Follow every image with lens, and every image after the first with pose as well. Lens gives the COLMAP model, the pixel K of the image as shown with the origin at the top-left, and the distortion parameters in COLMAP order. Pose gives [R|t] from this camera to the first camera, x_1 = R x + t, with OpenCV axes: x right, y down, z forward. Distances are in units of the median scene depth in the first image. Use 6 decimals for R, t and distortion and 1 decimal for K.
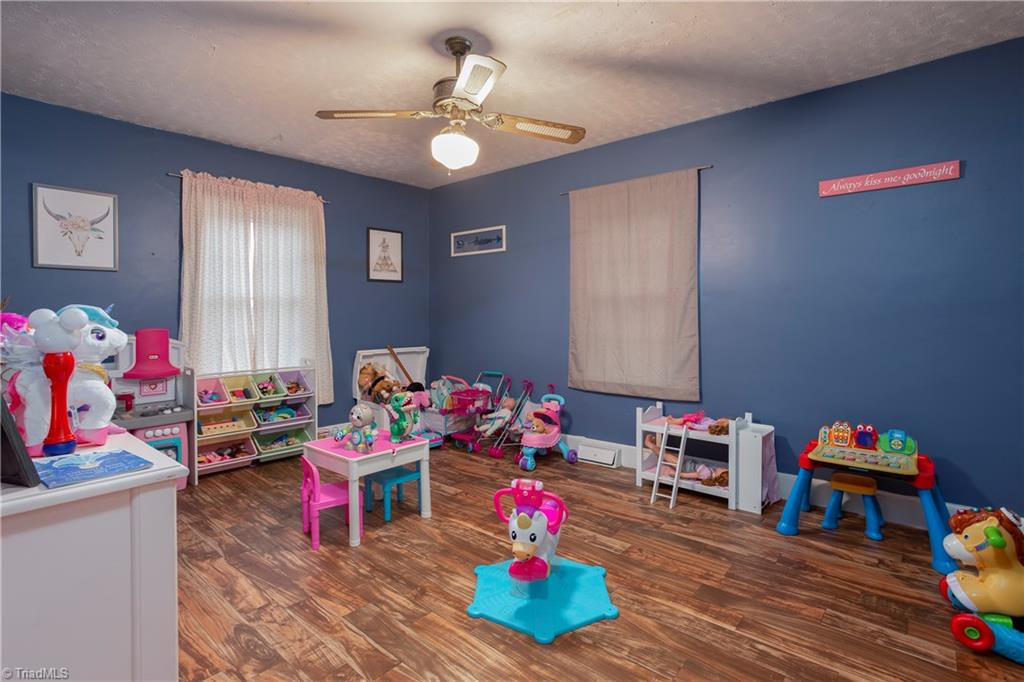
lens RADIAL K [[500.6, 0, 519.0], [0, 500.6, 318.1], [0, 0, 1]] dist [-0.027514, 0.009193]
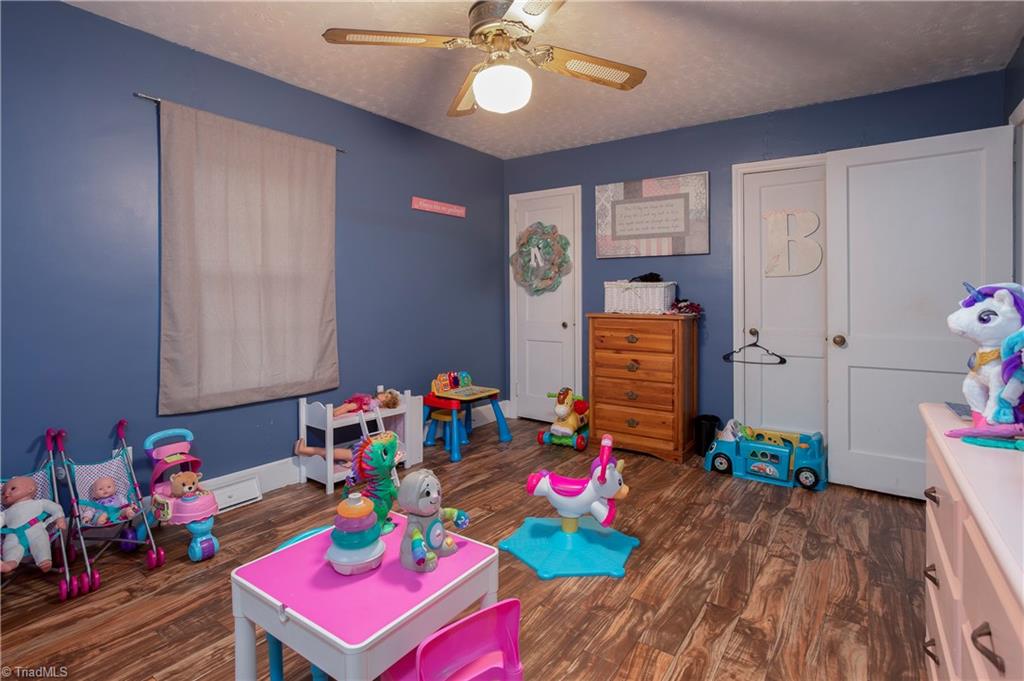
lens RADIAL K [[500.6, 0, 519.1], [0, 500.6, 299.9], [0, 0, 1]] dist [-0.027514, 0.009193]
pose [[-0.080952, 0.002945, 0.996714, -1.093992], [0.008616, 0.999960, -0.002255, 0.004288], [-0.996681, 0.008405, -0.080974, 1.242035]]
